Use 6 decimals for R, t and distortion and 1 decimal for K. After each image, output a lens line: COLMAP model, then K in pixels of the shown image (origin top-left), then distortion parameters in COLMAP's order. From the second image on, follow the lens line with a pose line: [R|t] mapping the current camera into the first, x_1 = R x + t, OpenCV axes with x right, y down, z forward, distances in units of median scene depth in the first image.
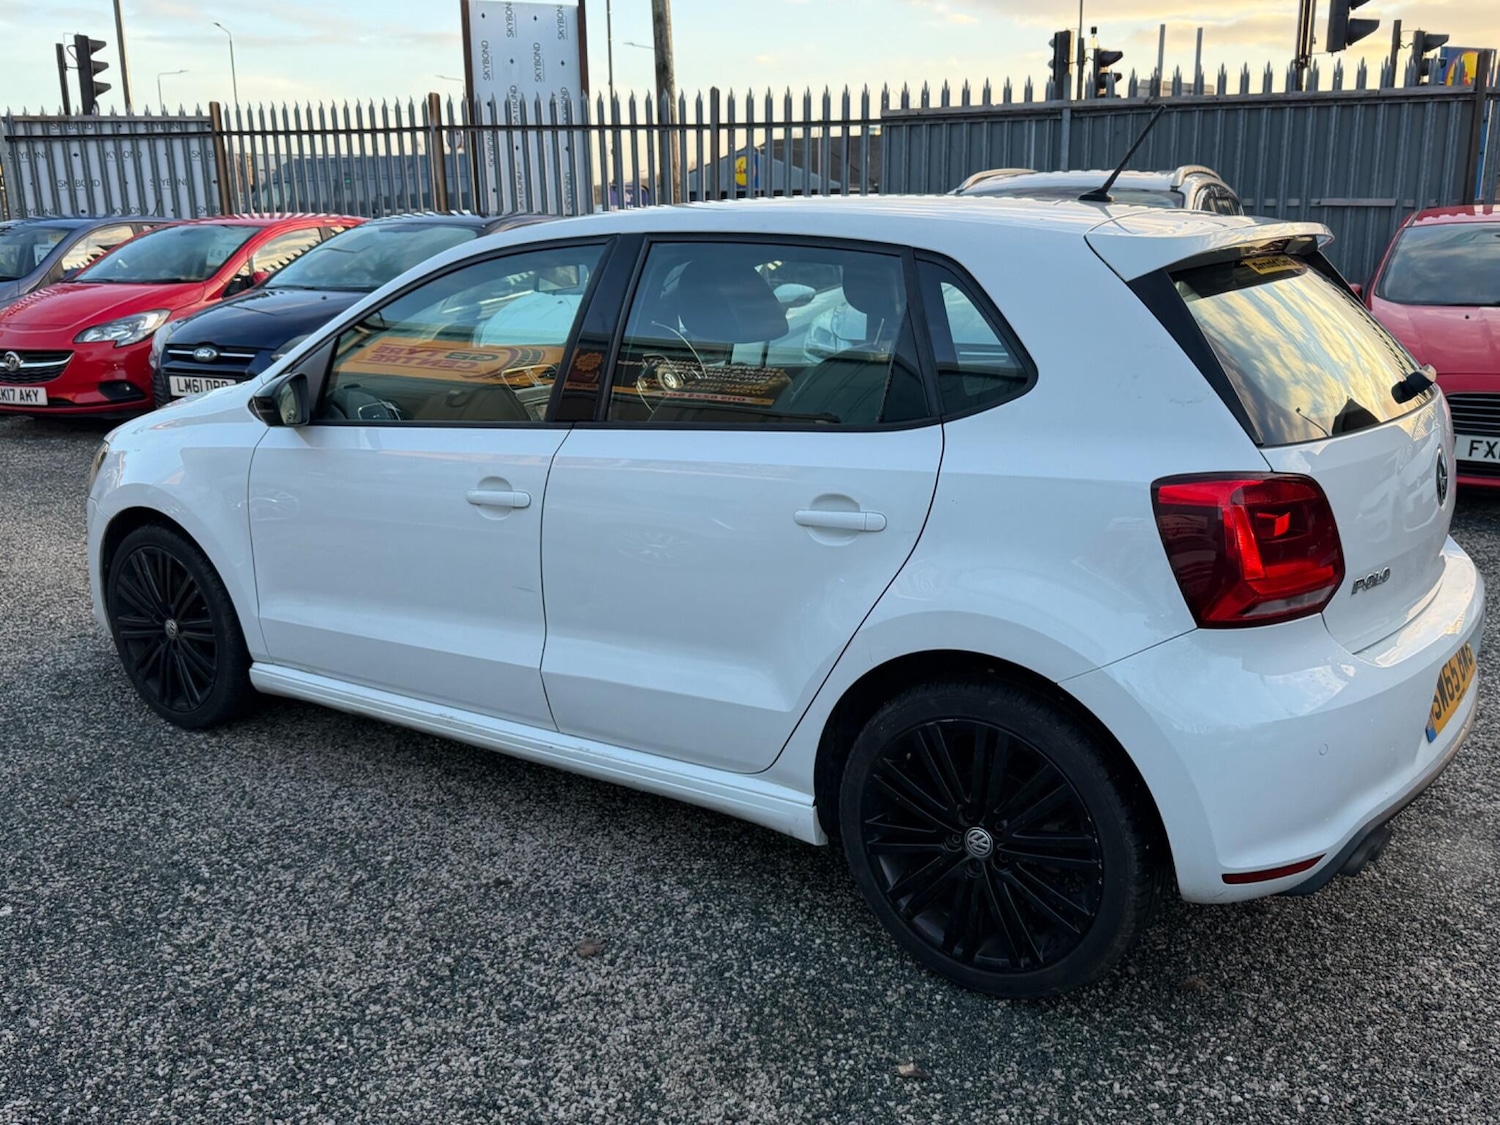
lens RADIAL K [[1381.1, 0, 735.7], [0, 1381.1, 572.3], [0, 0, 1]] dist [0.020801, 0.000000]
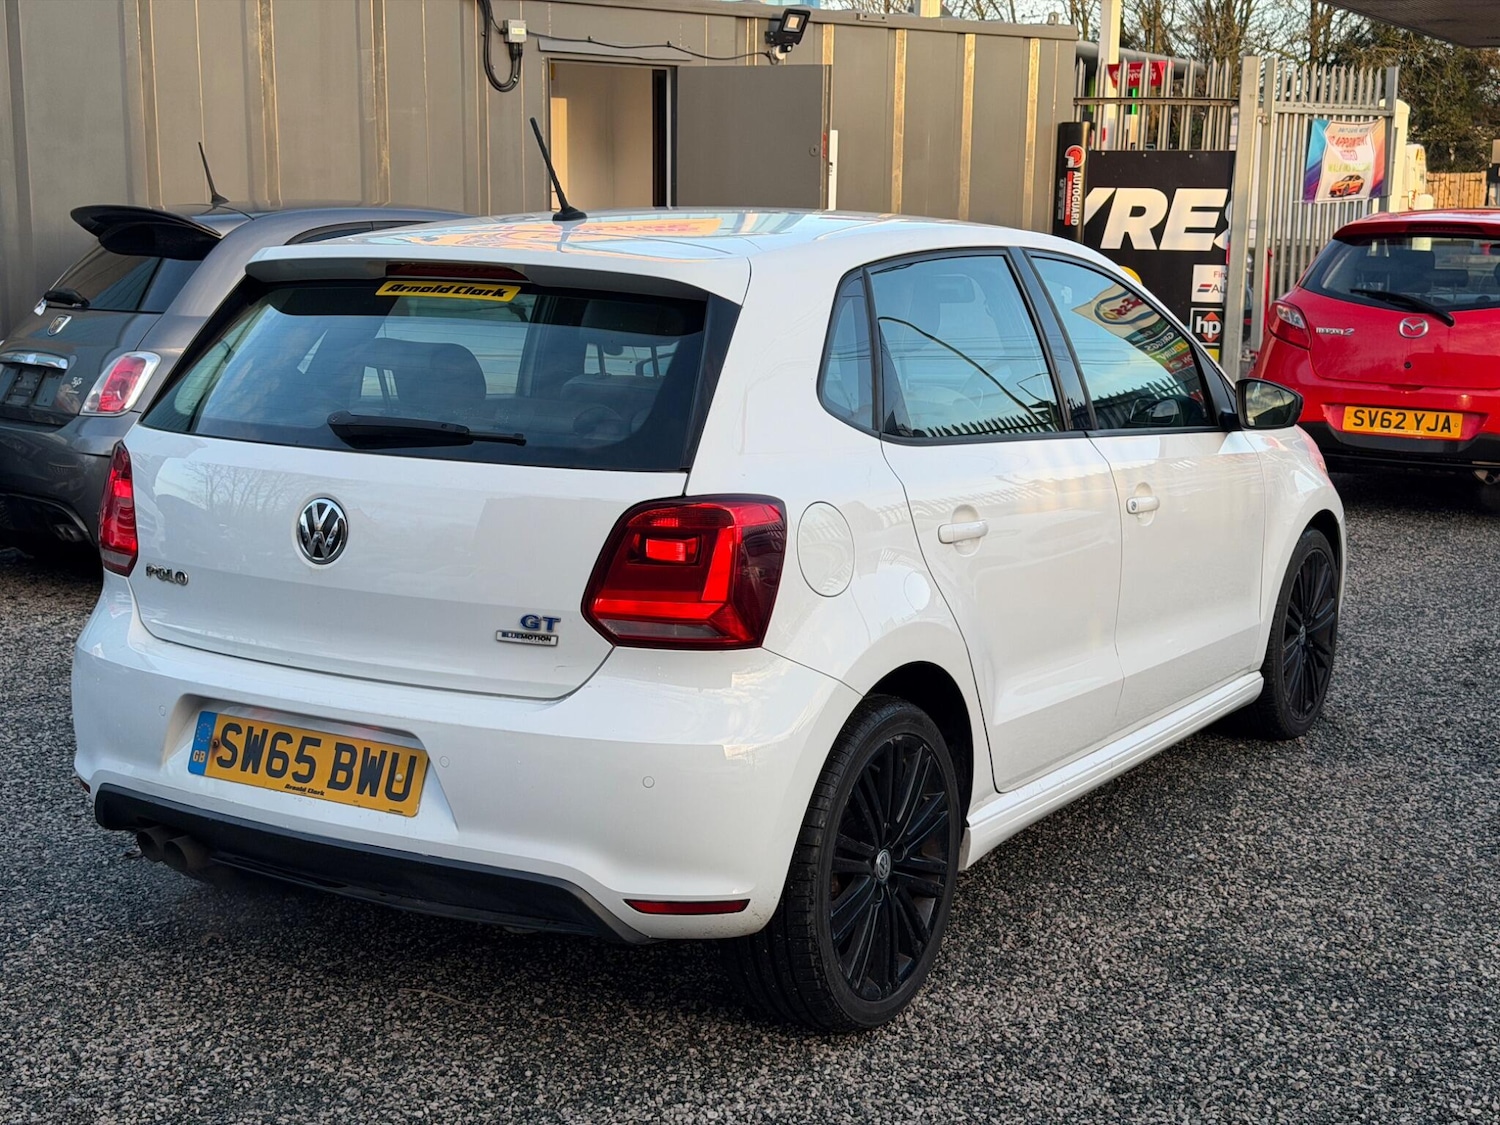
lens RADIAL K [[2079.9, 0, 740.6], [0, 2079.9, 551.1], [0, 0, 1]] dist [0.106658, 0.000000]
pose [[0.073423, 0.179057, -0.981095, 1.581222], [-0.259673, 0.953251, 0.154541, -0.285407], [0.962901, 0.243417, 0.116487, 0.951587]]
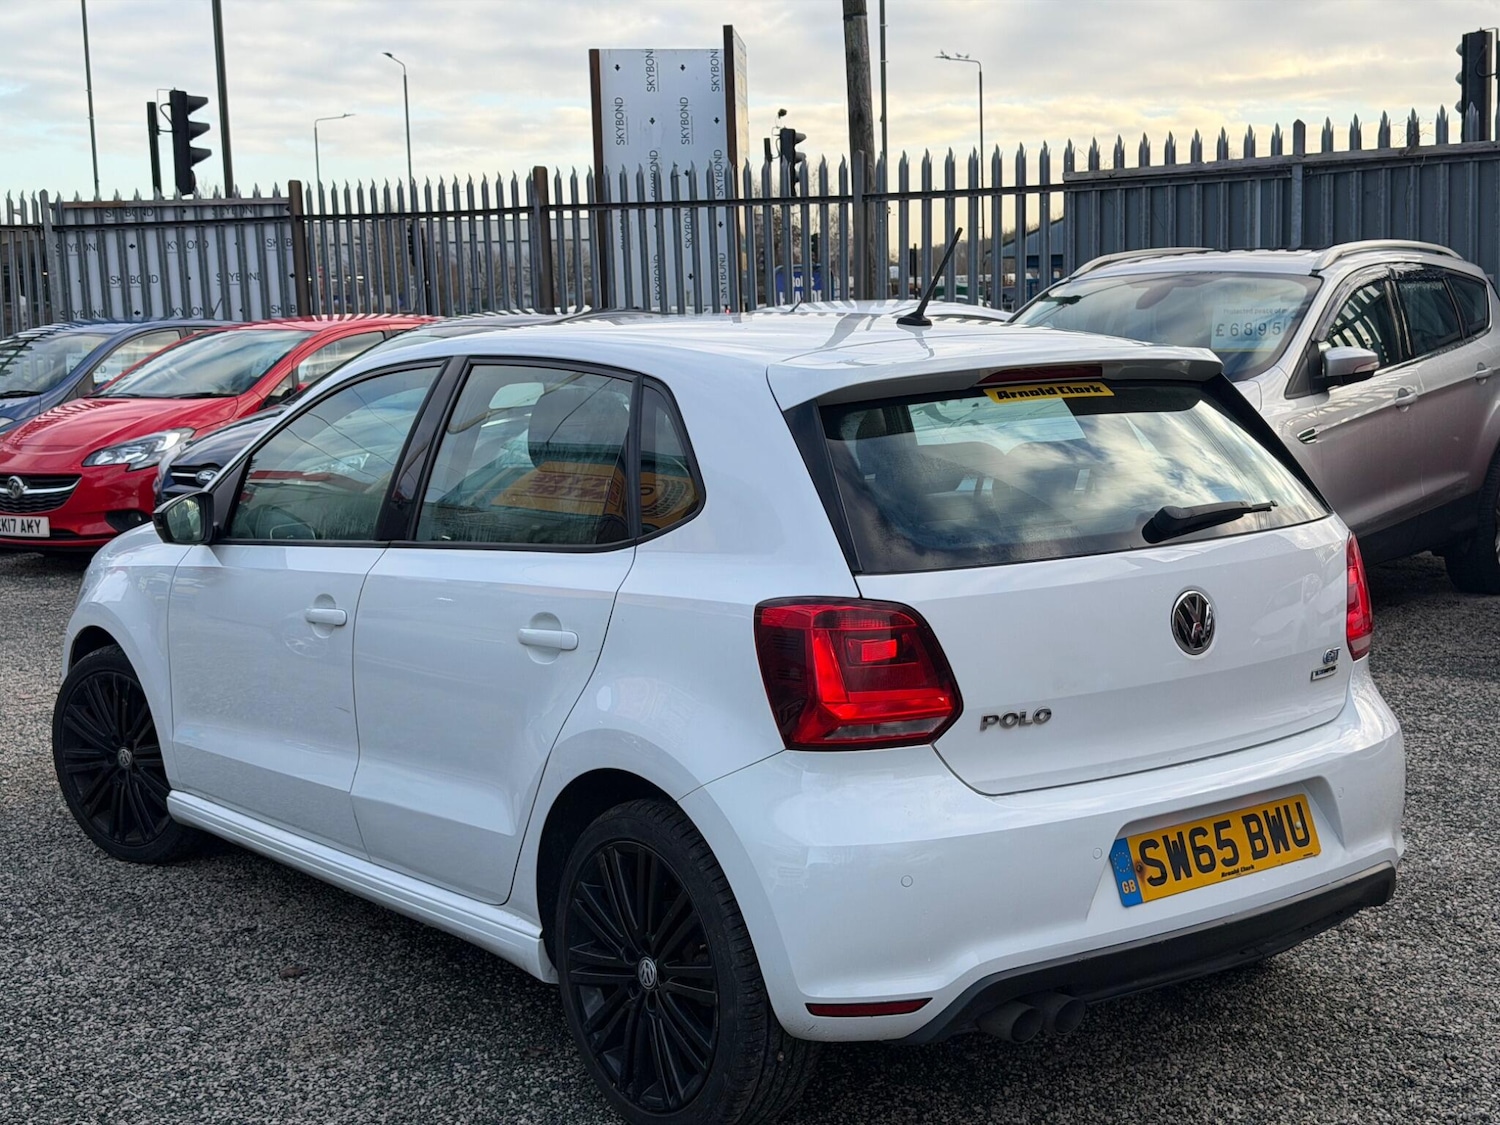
lens RADIAL K [[2079.9, 0, 750.5], [0, 2079.9, 555.6], [0, 0, 1]] dist [0.106658, 0.000000]
pose [[0.956140, 0.023067, -0.292001, 0.541342], [-0.060894, 0.990768, -0.121126, 0.062096], [0.286511, 0.133594, 0.948717, -0.333424]]
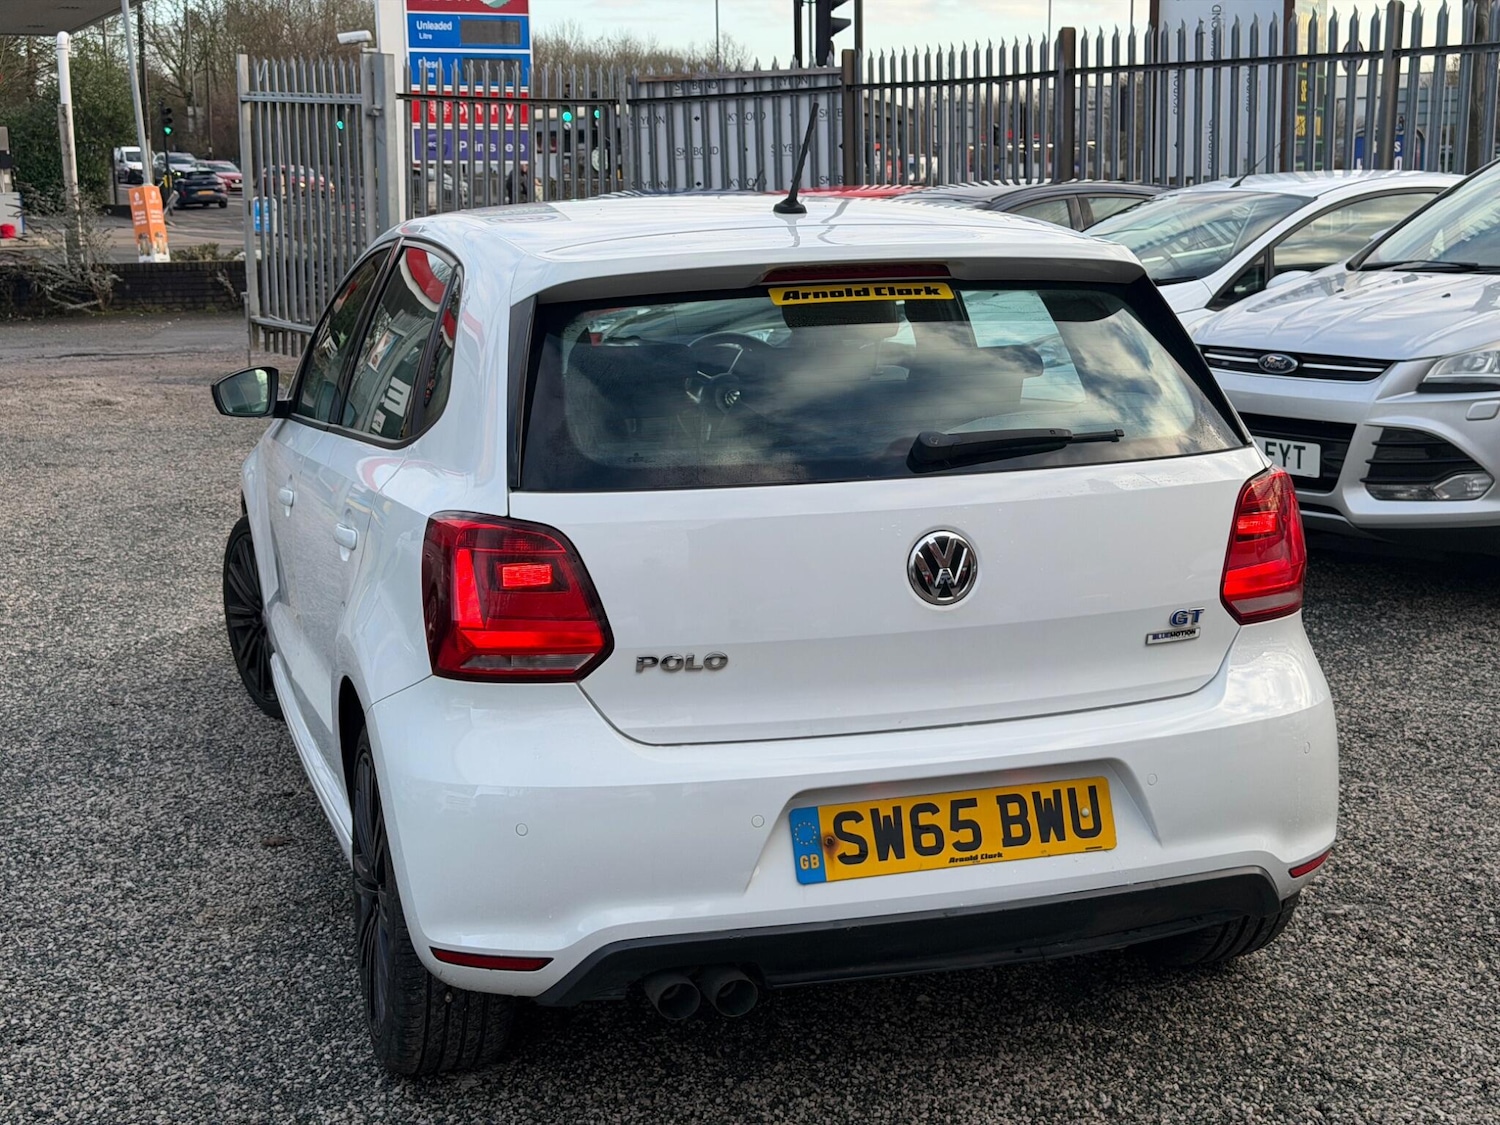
lens RADIAL K [[2079.9, 0, 729.3], [0, 2079.9, 541.9], [0, 0, 1]] dist [0.106658, 0.000000]
pose [[0.789563, 0.098890, -0.605650, 0.967090], [-0.145312, 0.988991, -0.027956, -0.027582], [0.596218, 0.110081, 0.795240, -0.006852]]
